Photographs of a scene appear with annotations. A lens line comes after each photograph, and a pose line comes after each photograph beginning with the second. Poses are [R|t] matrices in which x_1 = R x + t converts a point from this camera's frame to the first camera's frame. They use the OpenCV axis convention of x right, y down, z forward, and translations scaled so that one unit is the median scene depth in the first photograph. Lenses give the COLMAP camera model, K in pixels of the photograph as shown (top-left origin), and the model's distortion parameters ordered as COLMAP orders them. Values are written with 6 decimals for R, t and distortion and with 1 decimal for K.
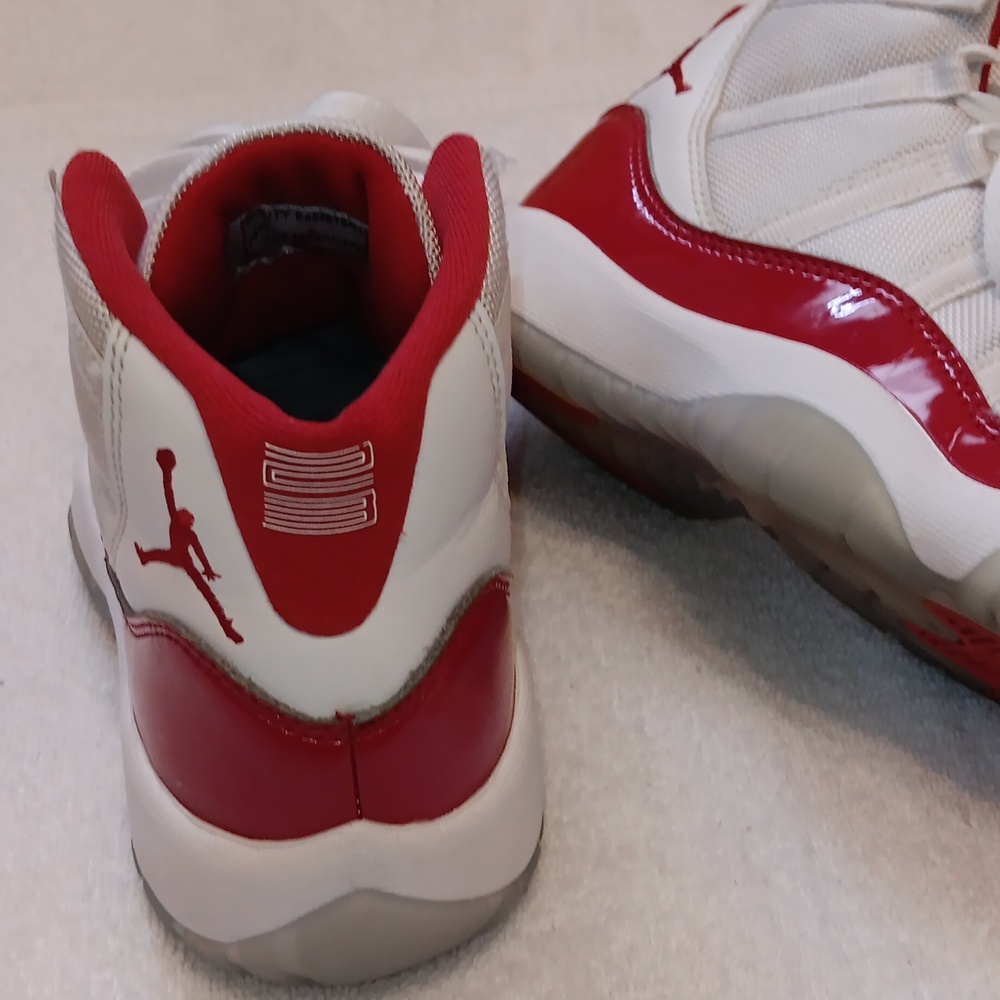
lens RADIAL K [[1740.2, 0, 500.0], [0, 1740.2, 500.0], [0, 0, 1]] dist [0.155100, -0.452668]
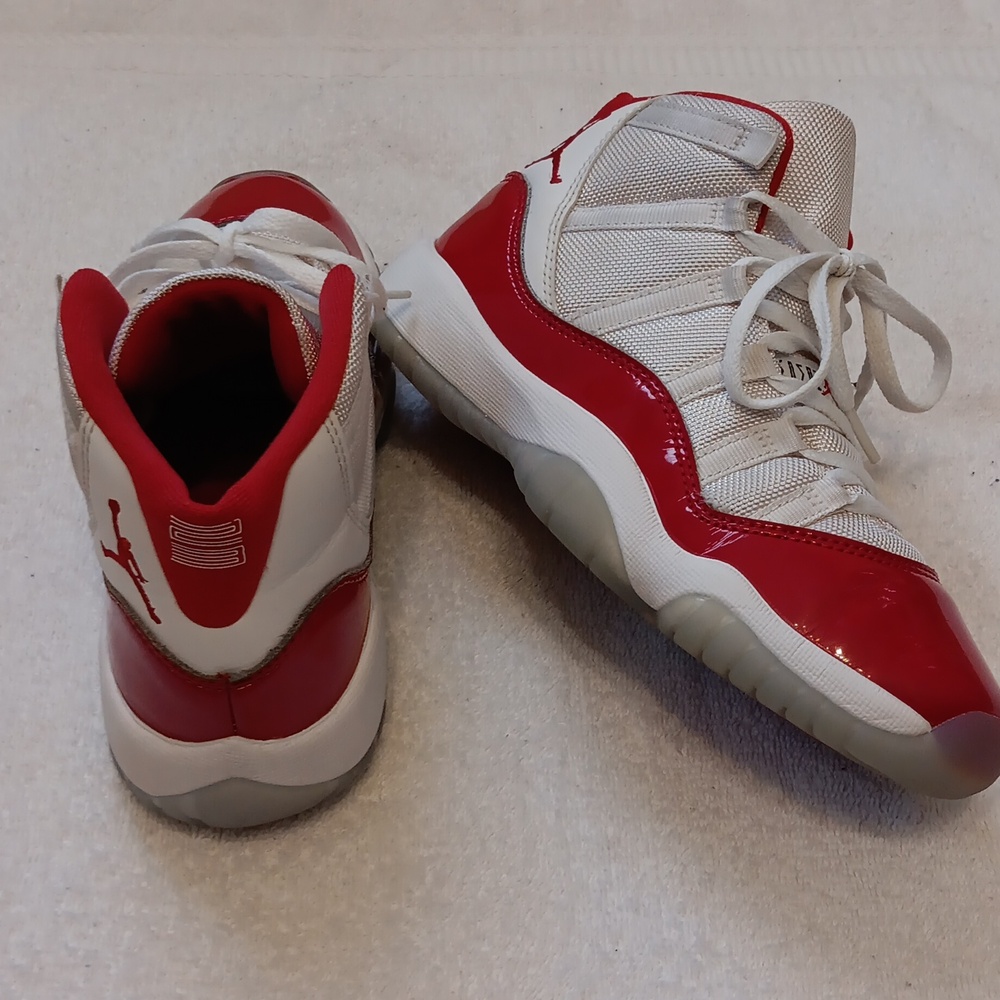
lens RADIAL K [[1740.2, 0, 500.0], [0, 1740.2, 500.0], [0, 0, 1]] dist [0.155100, -0.452668]
pose [[0.993373, 0.093719, -0.066528, 0.200237], [-0.080056, 0.979557, 0.184549, -0.276155], [0.082464, -0.178000, 0.980569, -0.385127]]
